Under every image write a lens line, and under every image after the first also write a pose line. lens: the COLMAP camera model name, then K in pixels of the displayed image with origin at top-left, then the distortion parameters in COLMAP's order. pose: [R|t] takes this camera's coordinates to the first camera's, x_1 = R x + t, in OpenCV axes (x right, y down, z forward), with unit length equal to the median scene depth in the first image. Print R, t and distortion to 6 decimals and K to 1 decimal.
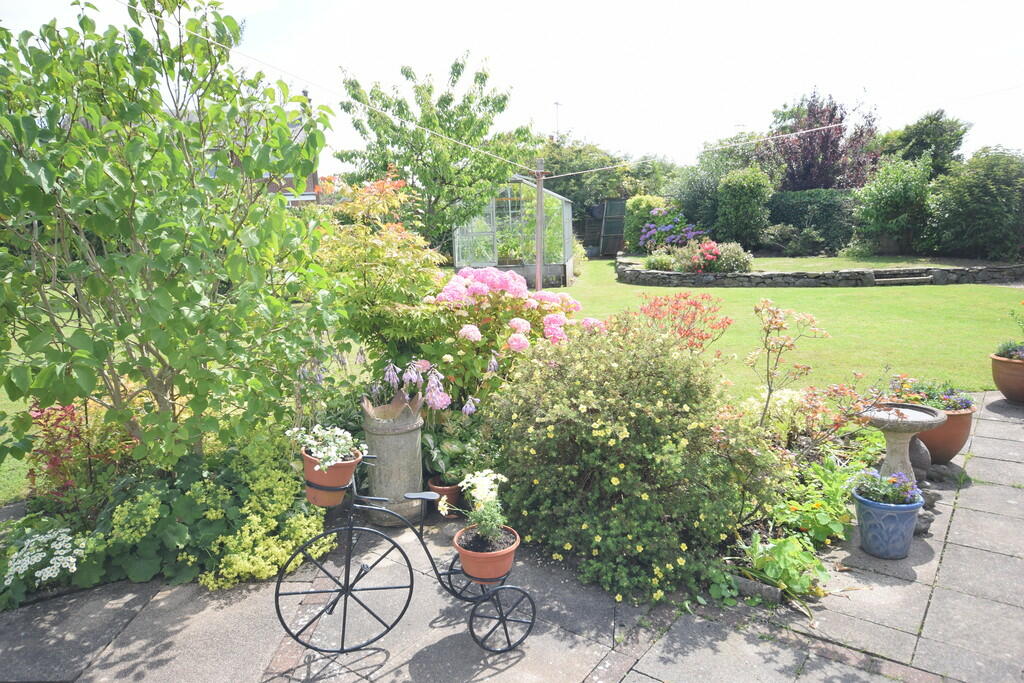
lens RADIAL K [[707.4, 0, 512.7], [0, 707.4, 342.0], [0, 0, 1]] dist [0.026870, 0.010028]
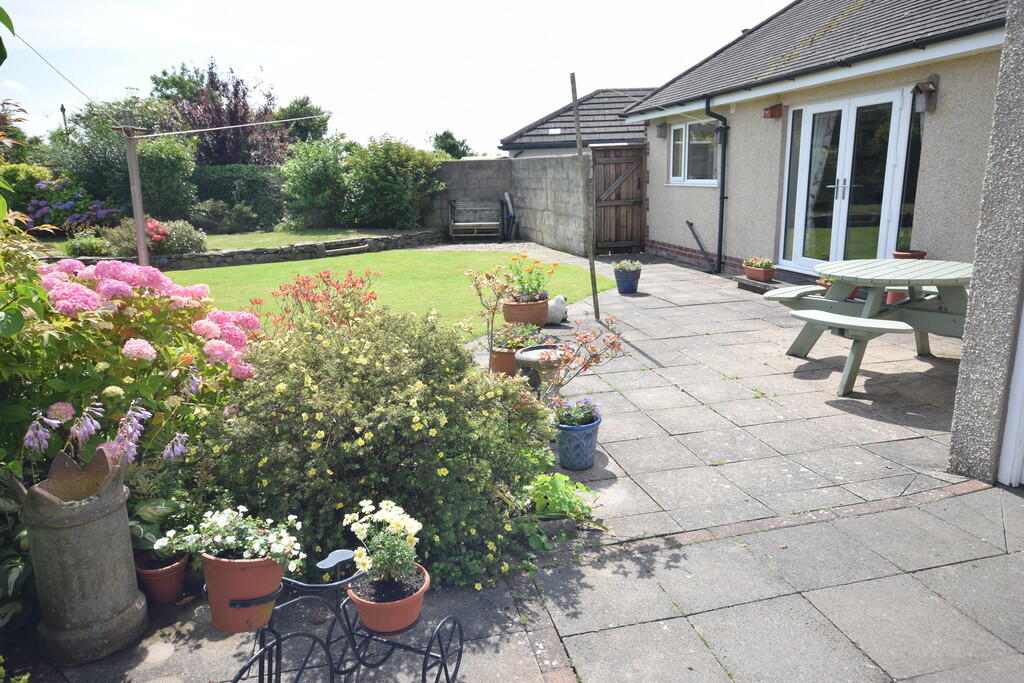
lens RADIAL K [[707.4, 0, 513.5], [0, 707.4, 340.5], [0, 0, 1]] dist [0.026870, 0.010028]
pose [[0.636853, -0.160412, 0.754112, -0.133198], [0.138956, 0.985980, 0.092385, -0.013249], [-0.758359, 0.045953, 0.650215, 0.089480]]
